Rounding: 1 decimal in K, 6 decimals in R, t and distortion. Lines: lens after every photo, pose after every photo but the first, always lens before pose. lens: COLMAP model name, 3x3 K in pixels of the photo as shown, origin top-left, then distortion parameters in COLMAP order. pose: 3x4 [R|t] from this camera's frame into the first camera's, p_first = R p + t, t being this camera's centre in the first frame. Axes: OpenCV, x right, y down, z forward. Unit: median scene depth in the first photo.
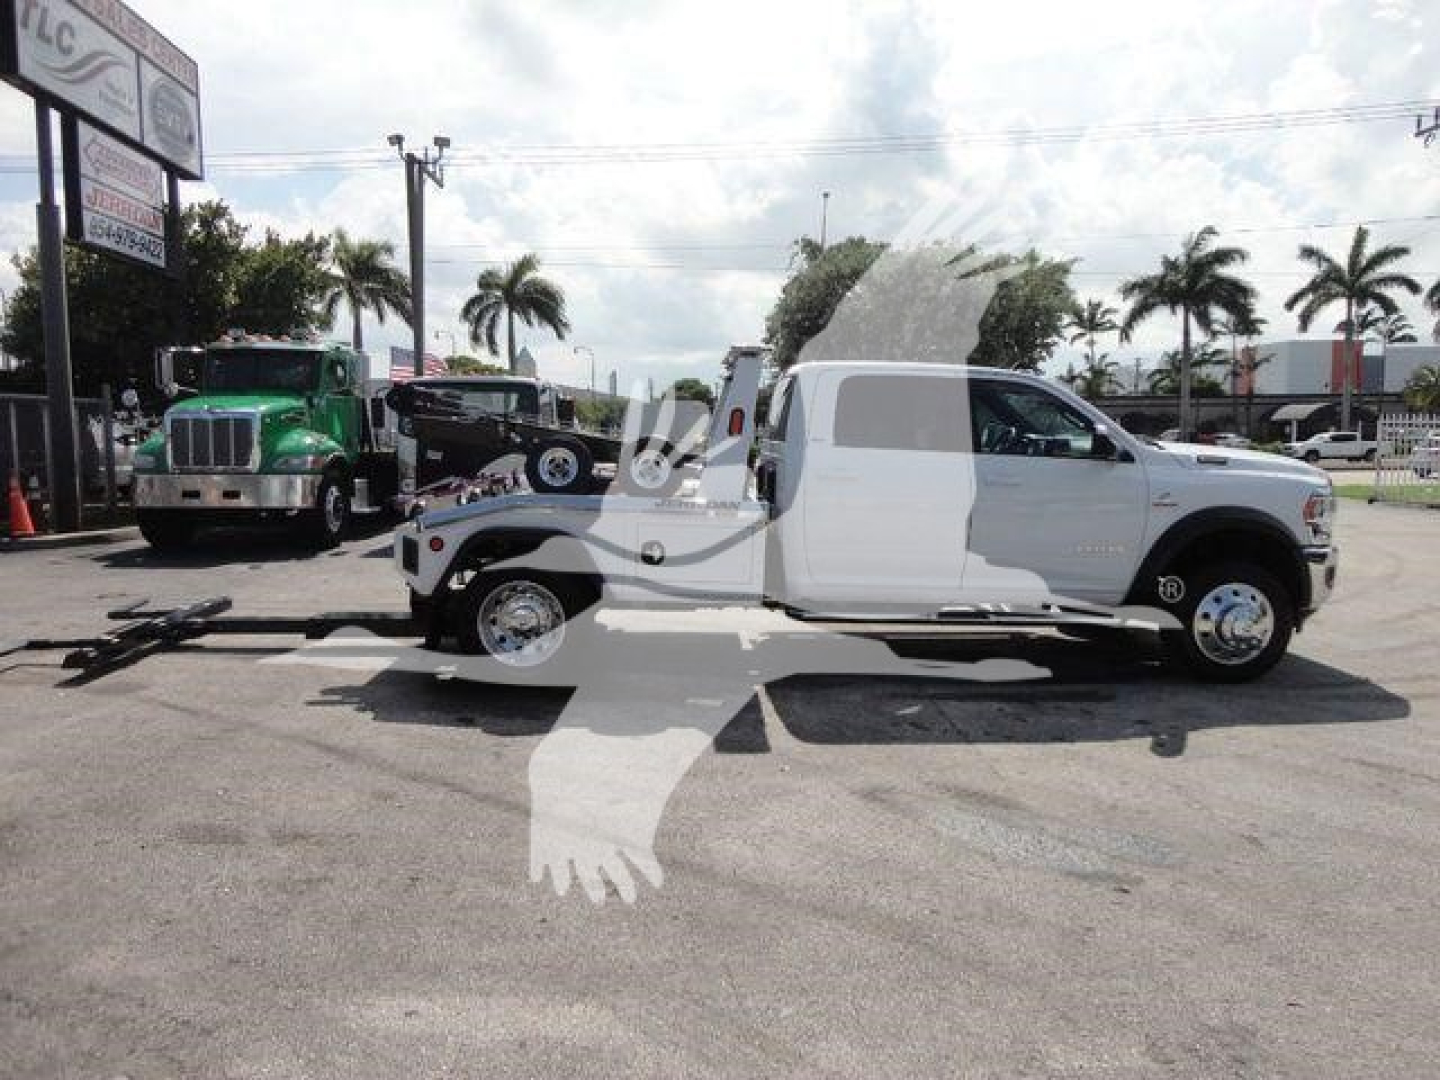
lens RADIAL K [[1040.4, 0, 720.0], [0, 1040.4, 540.0], [0, 0, 1]] dist [-0.017896, 0.008939]
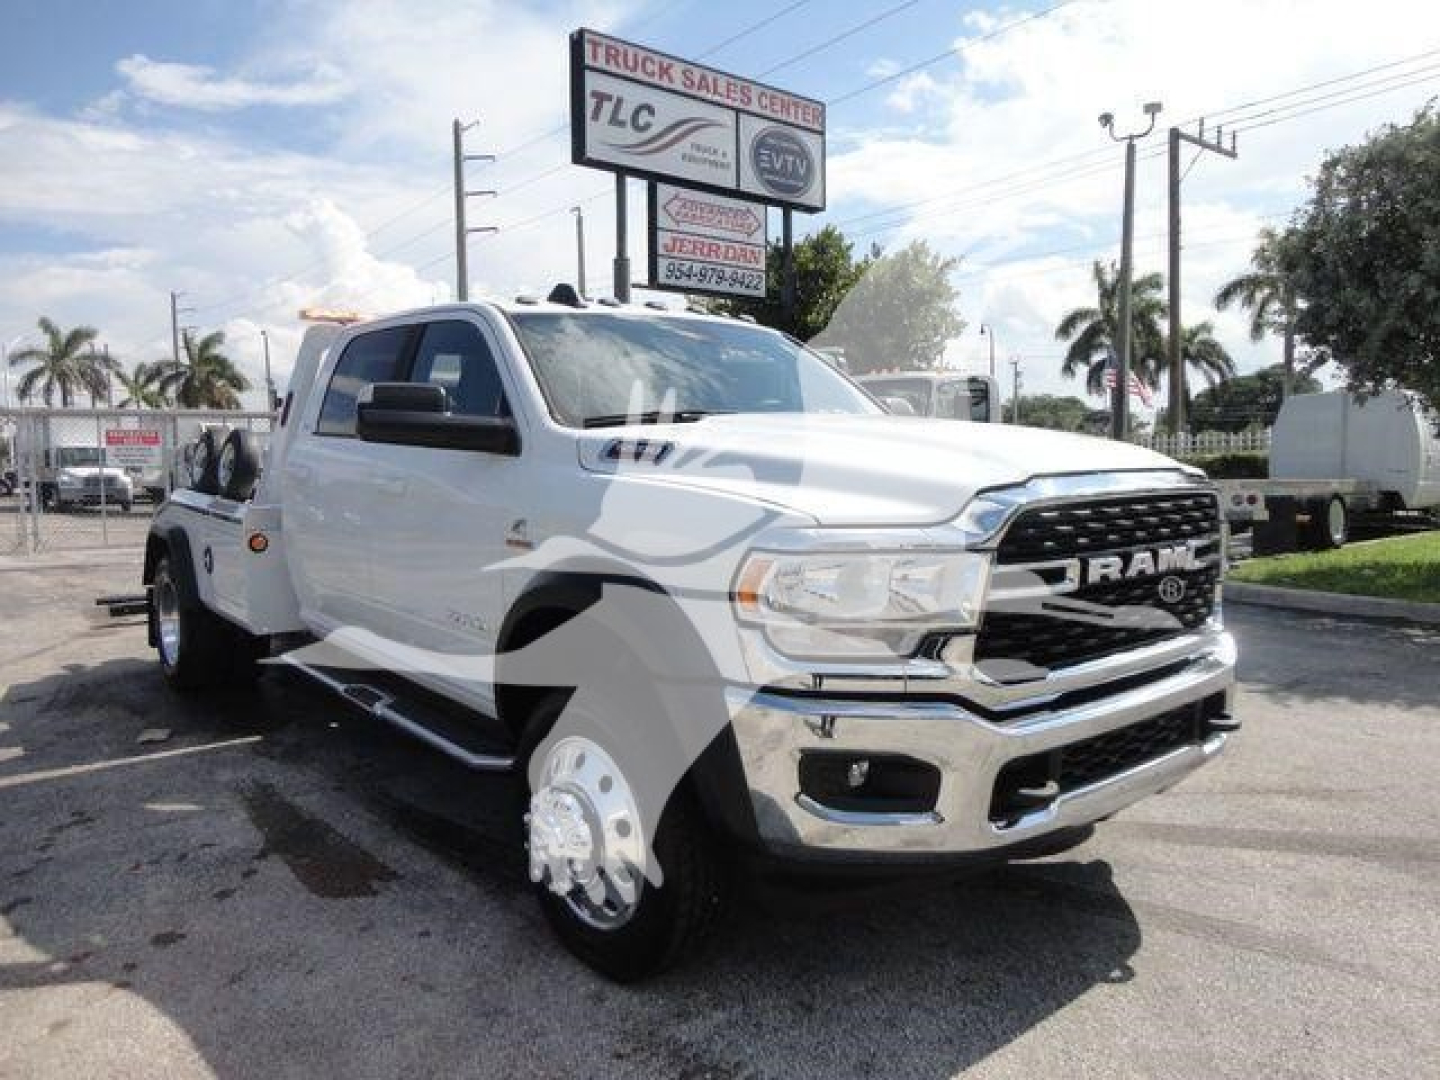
lens RADIAL K [[1036.2, 0, 720.0], [0, 1036.2, 540.0], [0, 0, 1]] dist [-0.008789, 0.006335]
pose [[0.595026, 0.055450, -0.801791, 0.781020], [-0.069742, 0.997416, 0.017222, -0.043937], [0.800675, 0.045670, 0.597356, 0.713082]]
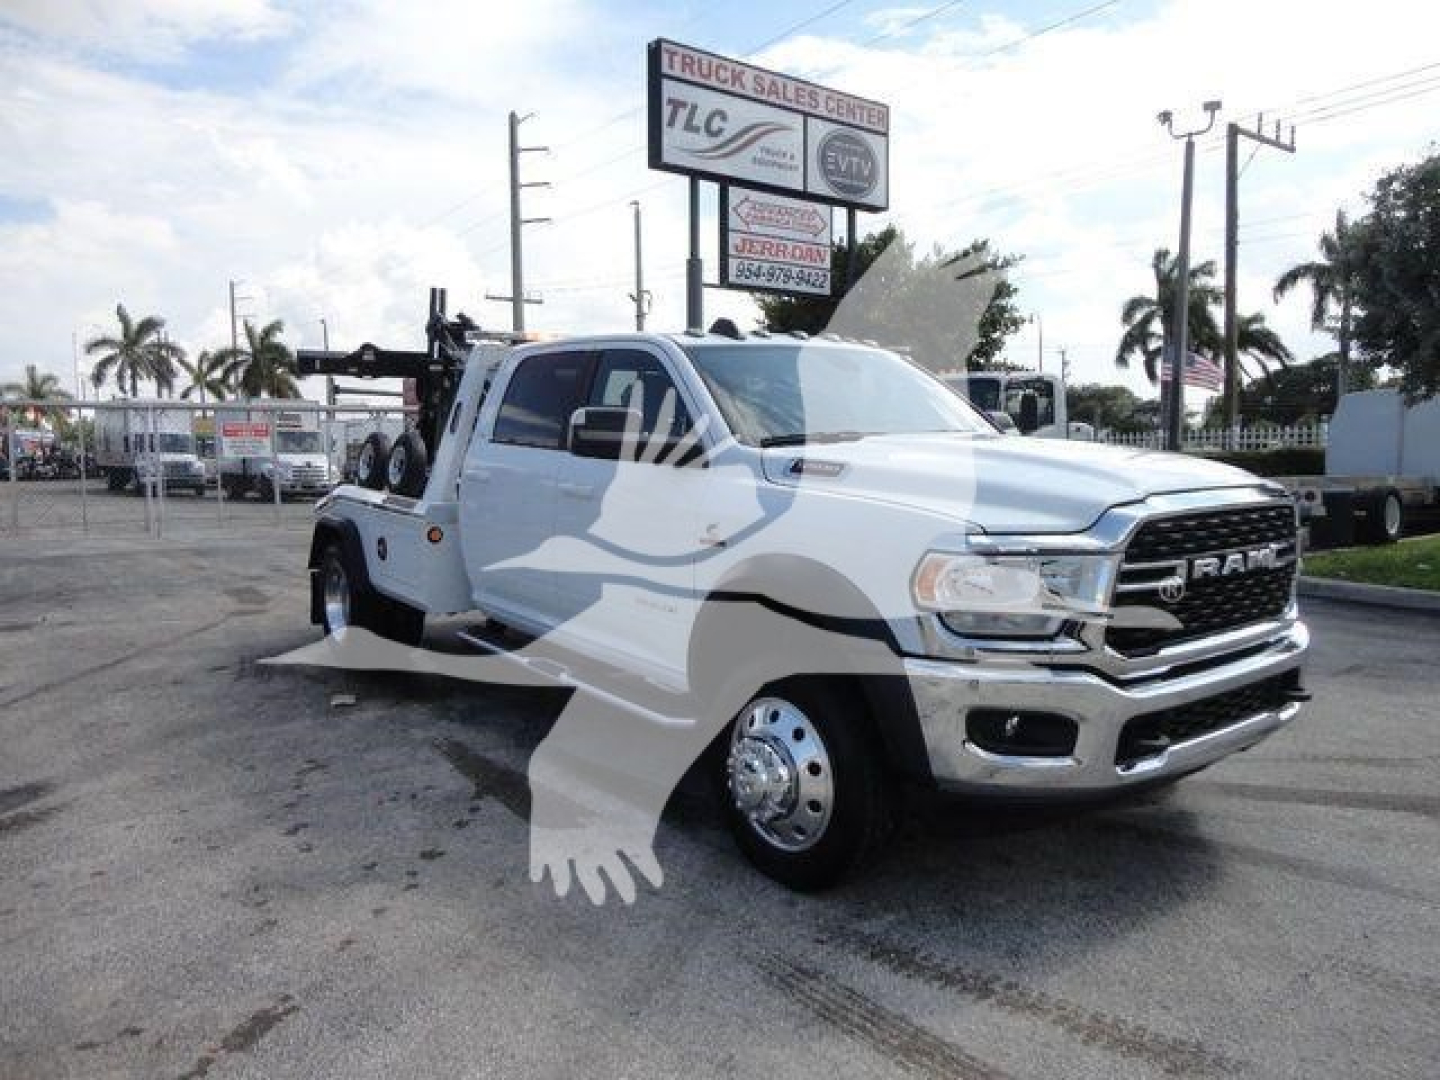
lens RADIAL K [[1031.7, 0, 720.0], [0, 1031.7, 540.0], [0, 0, 1]] dist [-0.005166, -0.002864]
pose [[0.562145, 0.070904, -0.823994, 0.821561], [-0.077036, 0.996476, 0.033191, -0.047459], [0.823443, 0.044819, 0.565626, 0.609733]]
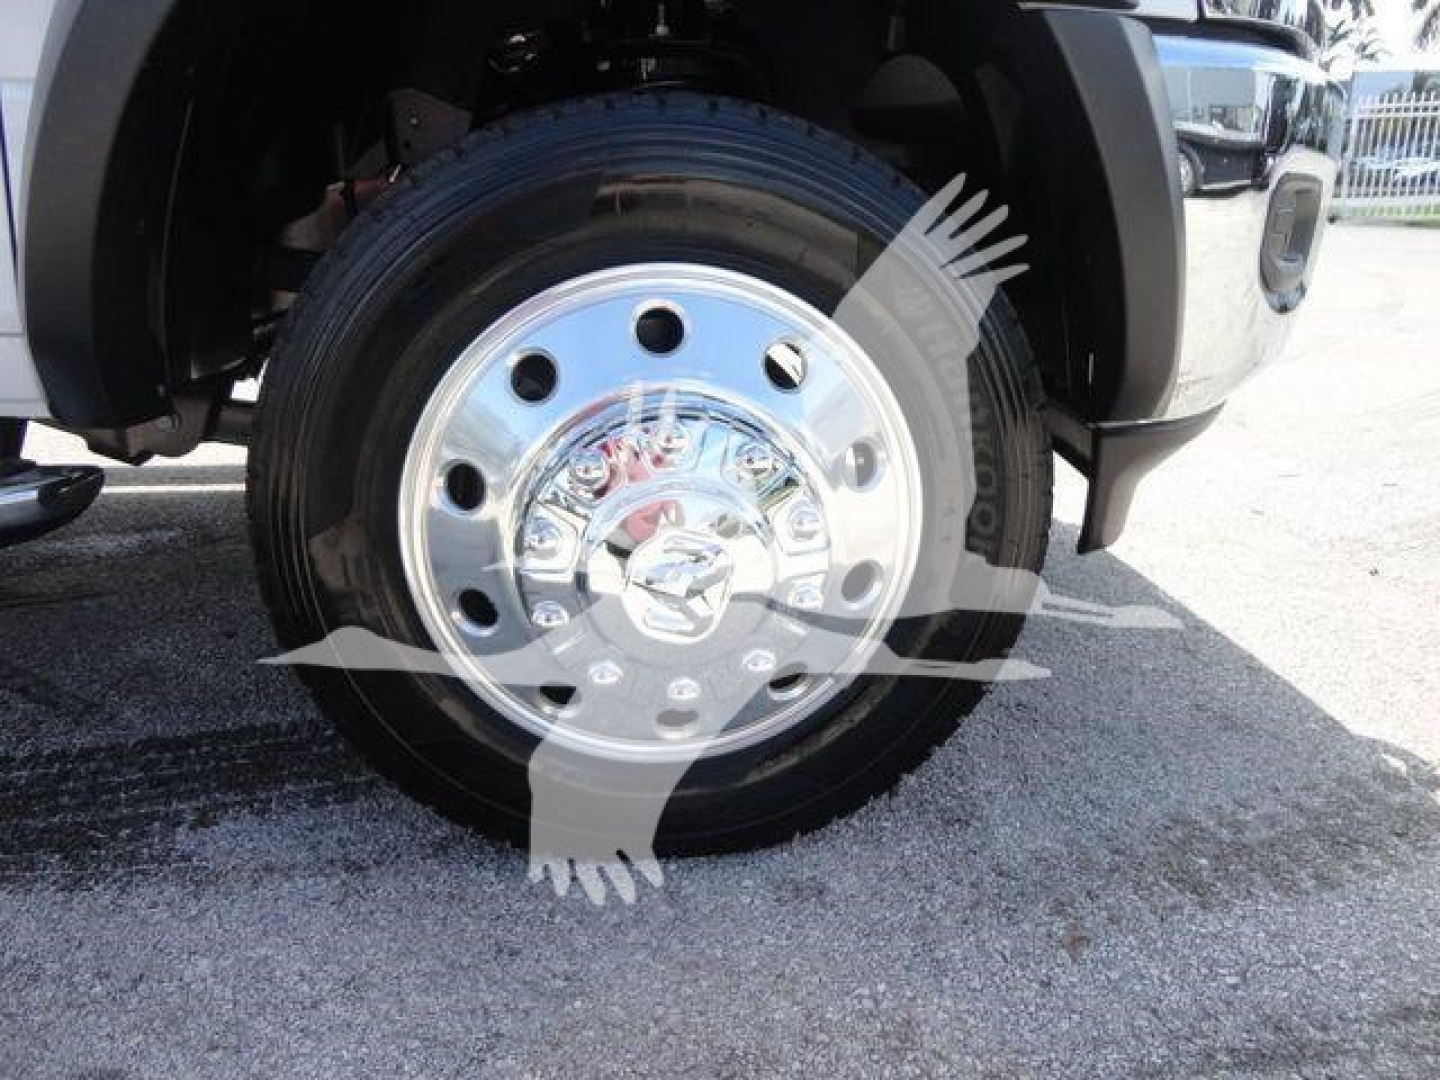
lens RADIAL K [[1040.4, 0, 720.0], [0, 1040.4, 540.0], [0, 0, 1]] dist [-0.017896, 0.008939]
pose [[0.998389, -0.021479, 0.052518, 0.449061], [0.008921, 0.973489, 0.228561, 0.043104], [-0.056035, -0.227724, 0.972112, 0.769489]]
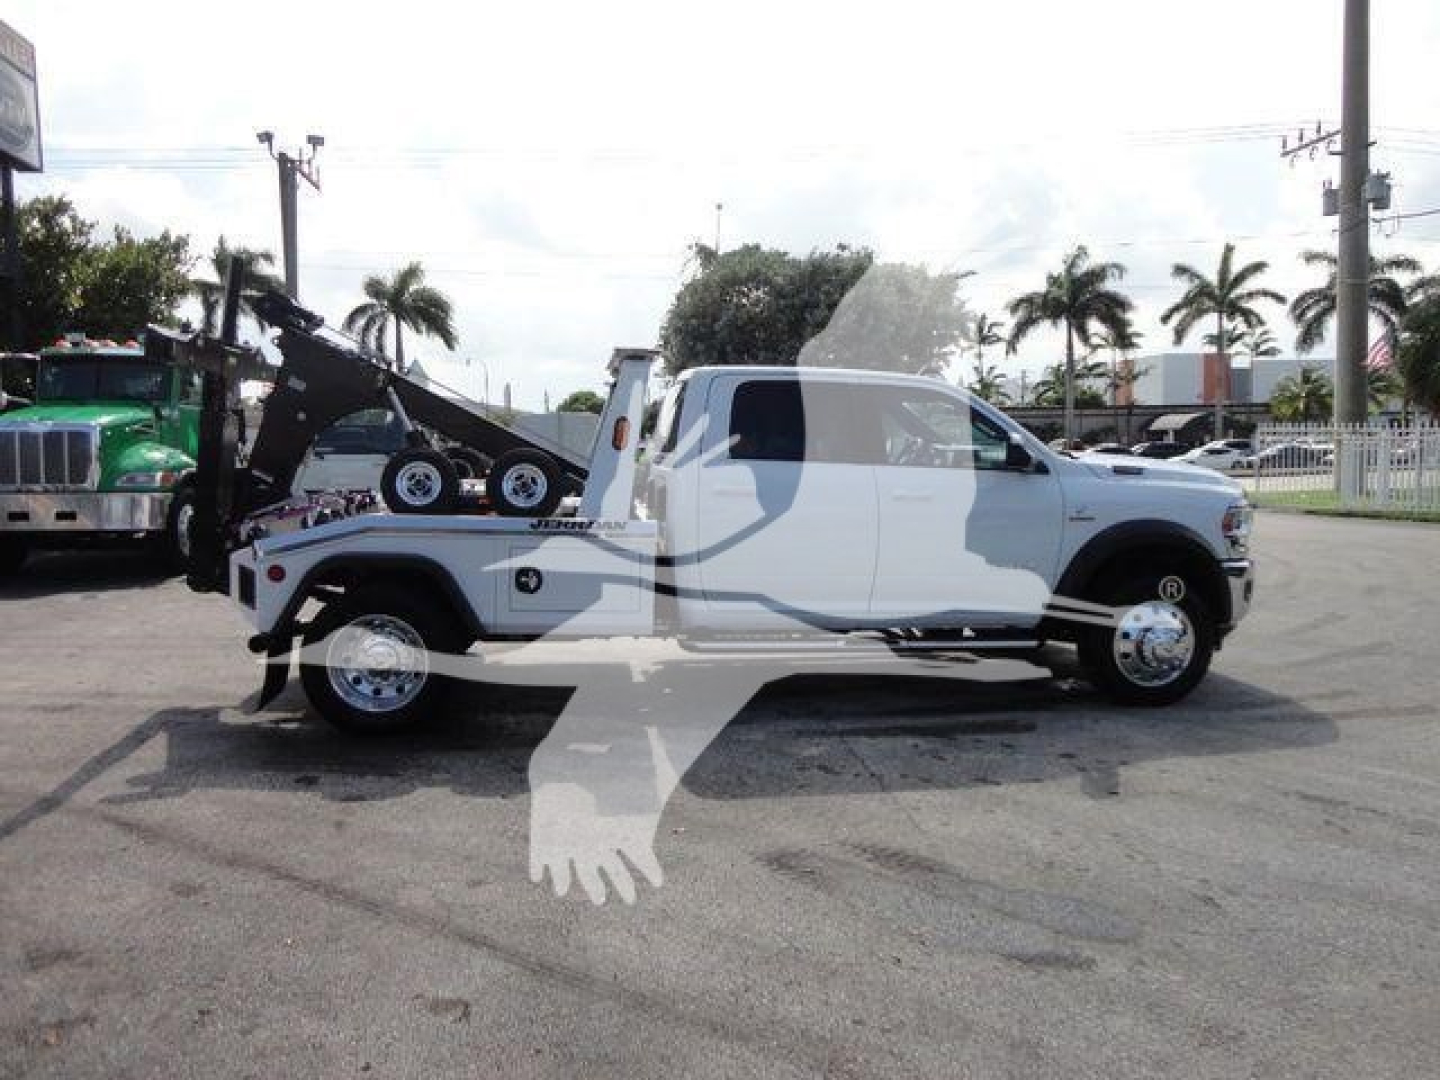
lens RADIAL K [[1036.2, 0, 720.0], [0, 1036.2, 540.0], [0, 0, 1]] dist [-0.008789, 0.006335]
pose [[0.995229, -0.014195, 0.096526, 0.011471], [0.015284, 0.999828, -0.010549, -0.008176], [-0.096359, 0.011974, 0.995275, 0.089294]]
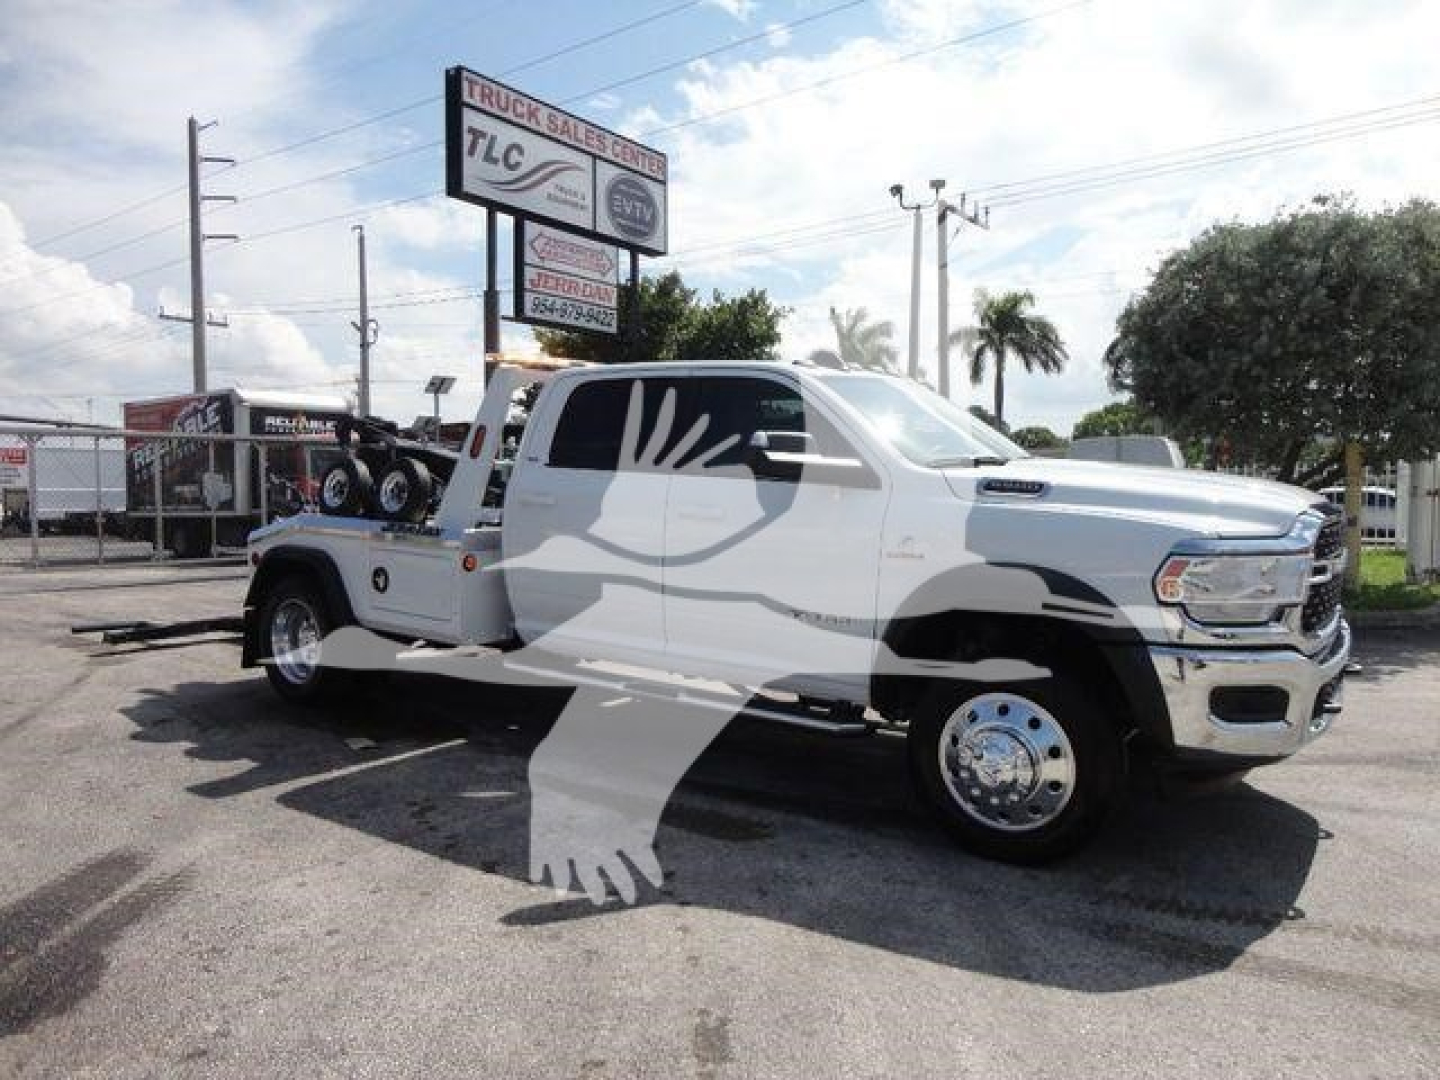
lens RADIAL K [[1036.2, 0, 720.0], [0, 1036.2, 540.0], [0, 0, 1]] dist [-0.008789, 0.006335]
pose [[0.783282, 0.032666, -0.620807, 0.661690], [-0.062643, 0.997683, -0.026540, -0.016284], [0.618502, 0.059677, 0.783514, 0.392650]]
